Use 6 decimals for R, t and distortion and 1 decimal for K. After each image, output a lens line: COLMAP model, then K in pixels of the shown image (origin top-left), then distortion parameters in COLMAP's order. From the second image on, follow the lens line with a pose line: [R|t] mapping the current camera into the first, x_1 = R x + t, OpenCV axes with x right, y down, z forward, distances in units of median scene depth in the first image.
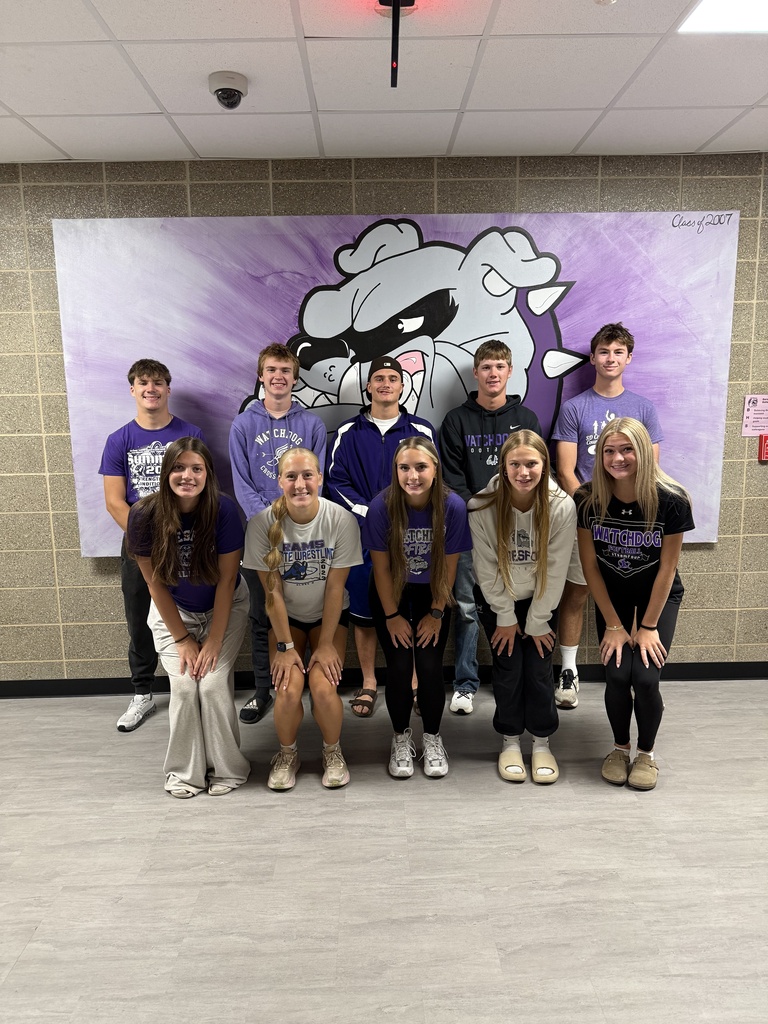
lens RADIAL K [[715.2, 0, 383.9], [0, 715.2, 520.2], [0, 0, 1]] dist [-0.026693, -0.004908]
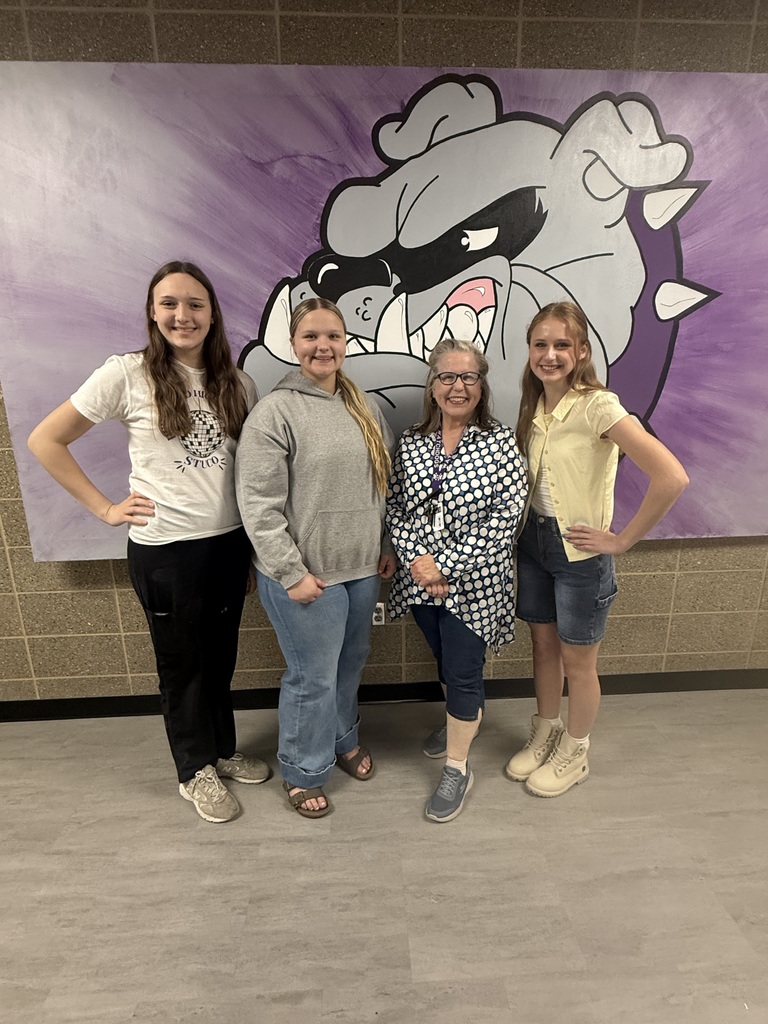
lens RADIAL K [[517.5, 0, 383.0], [0, 517.5, 510.5], [0, 0, 1]] dist [-0.032772, 0.006891]
pose [[0.999575, -0.002748, 0.029021, -0.074962], [-0.000425, 0.994069, 0.108751, -0.062908], [-0.029147, -0.108717, 0.993645, 0.475725]]
